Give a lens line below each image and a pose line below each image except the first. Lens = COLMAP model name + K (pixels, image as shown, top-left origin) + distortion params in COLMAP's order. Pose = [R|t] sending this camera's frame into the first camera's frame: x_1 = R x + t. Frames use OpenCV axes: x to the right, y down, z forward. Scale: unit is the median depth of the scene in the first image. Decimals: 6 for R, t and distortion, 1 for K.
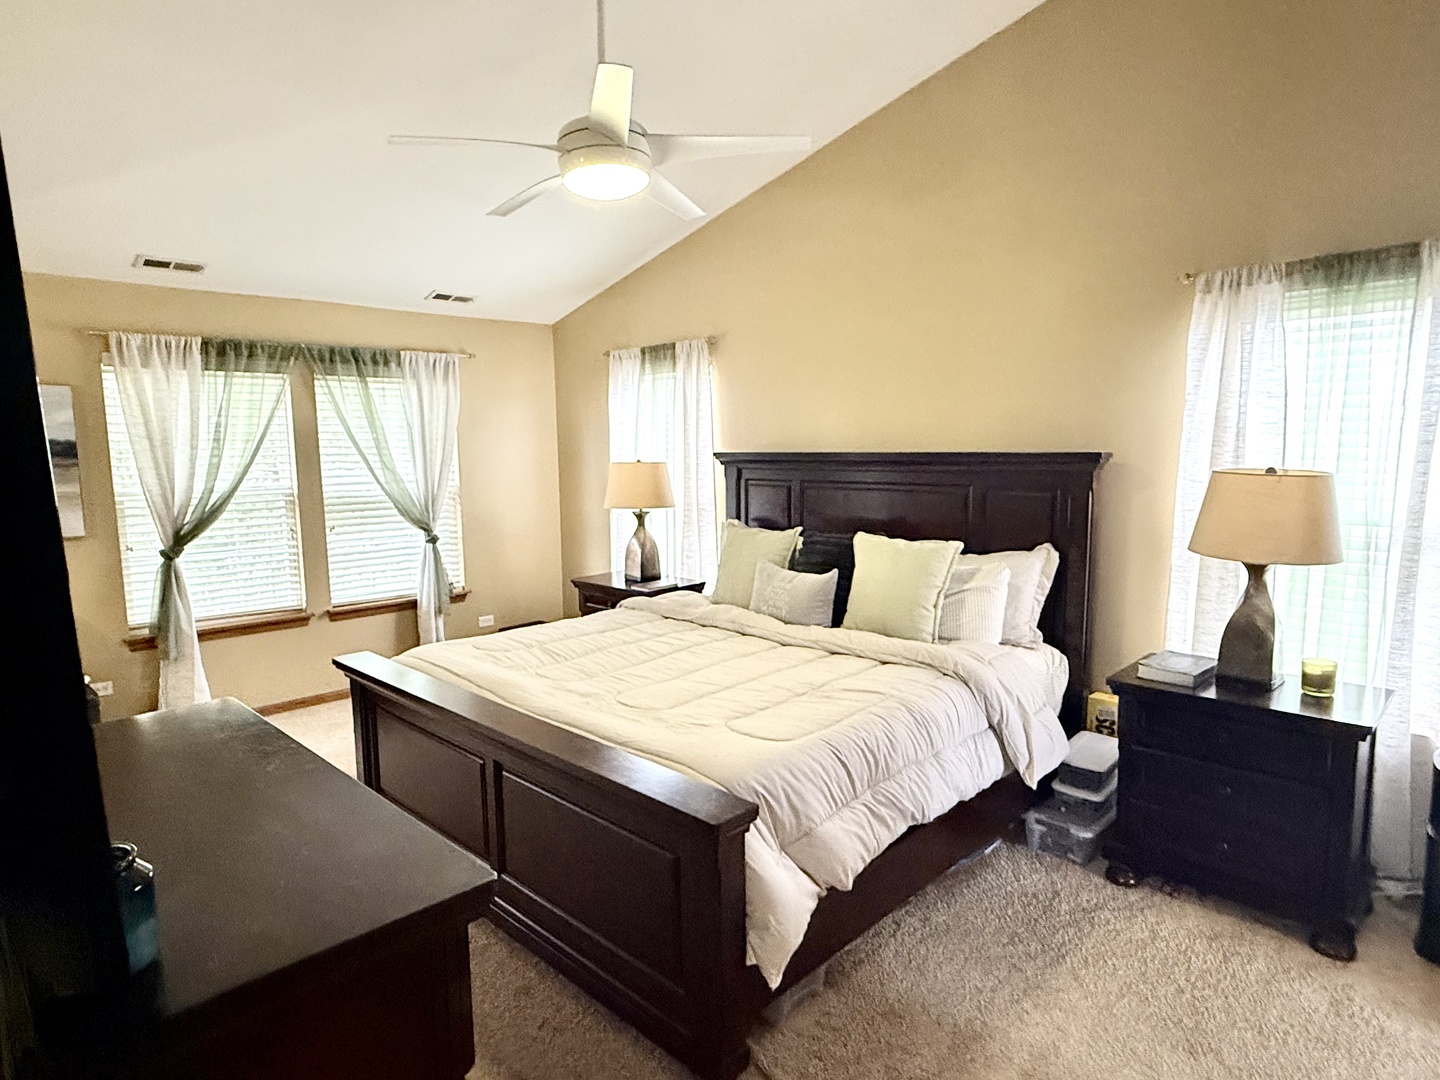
lens RADIAL K [[838.0, 0, 720.0], [0, 838.0, 540.0], [0, 0, 1]] dist [-0.003159, -0.000387]
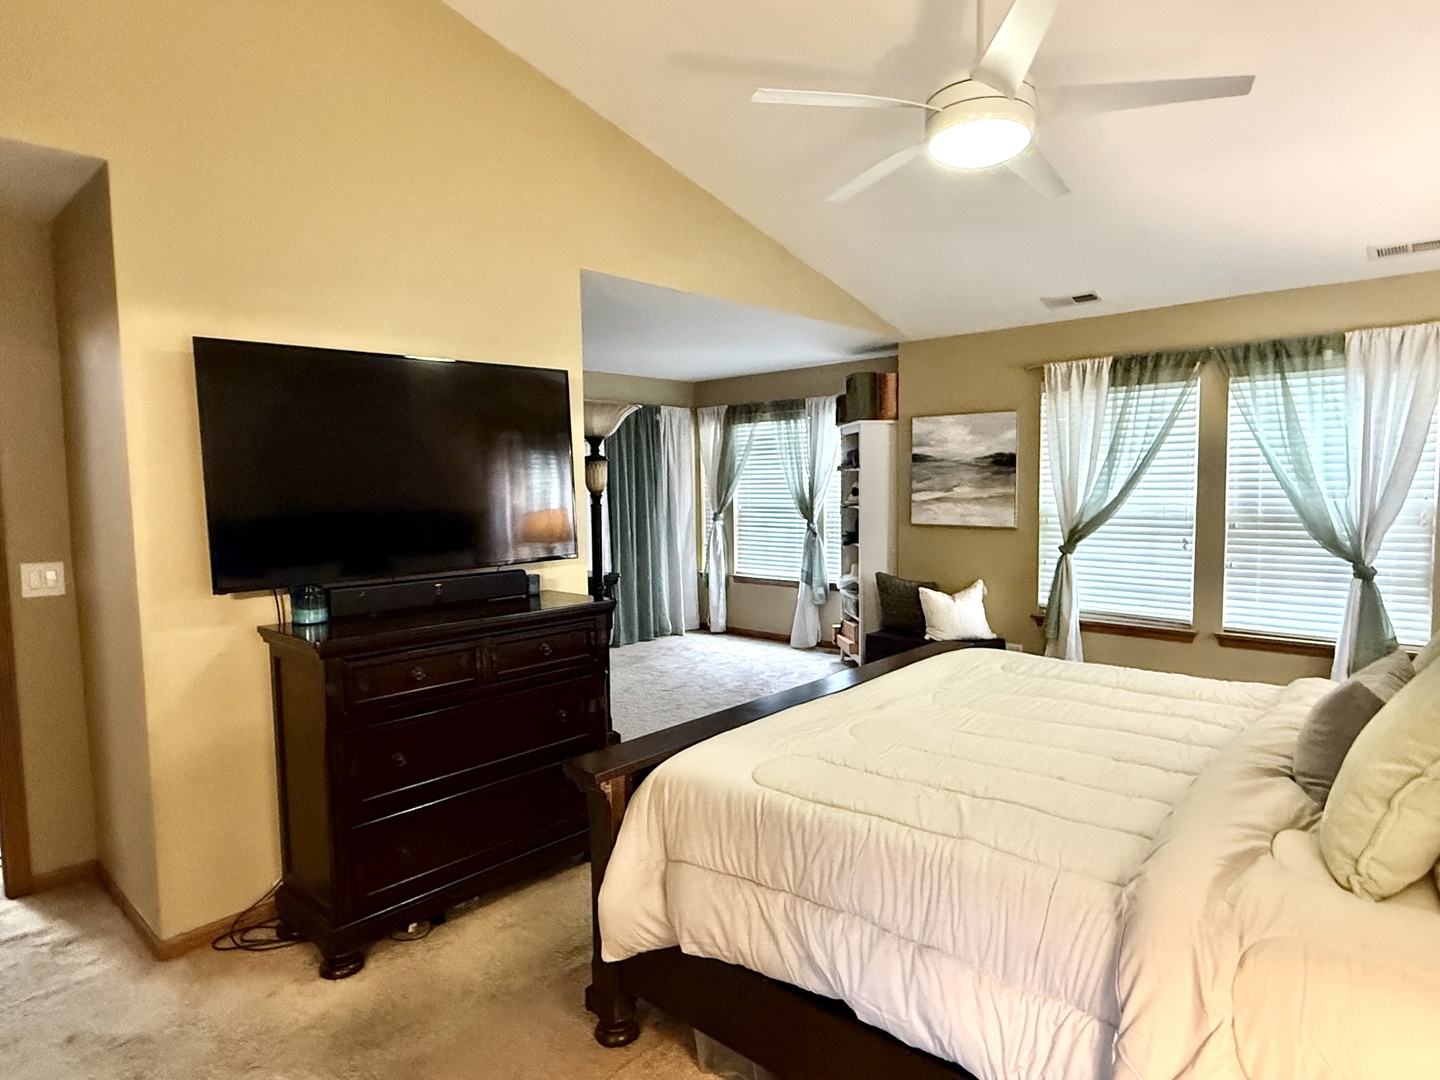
lens RADIAL K [[838.0, 0, 720.0], [0, 838.0, 540.0], [0, 0, 1]] dist [-0.003159, -0.000387]
pose [[0.052272, 0.081064, -0.995337, 0.435458], [-0.104695, 0.991652, 0.075265, -0.031192], [0.993130, 0.100272, 0.060323, 0.421557]]
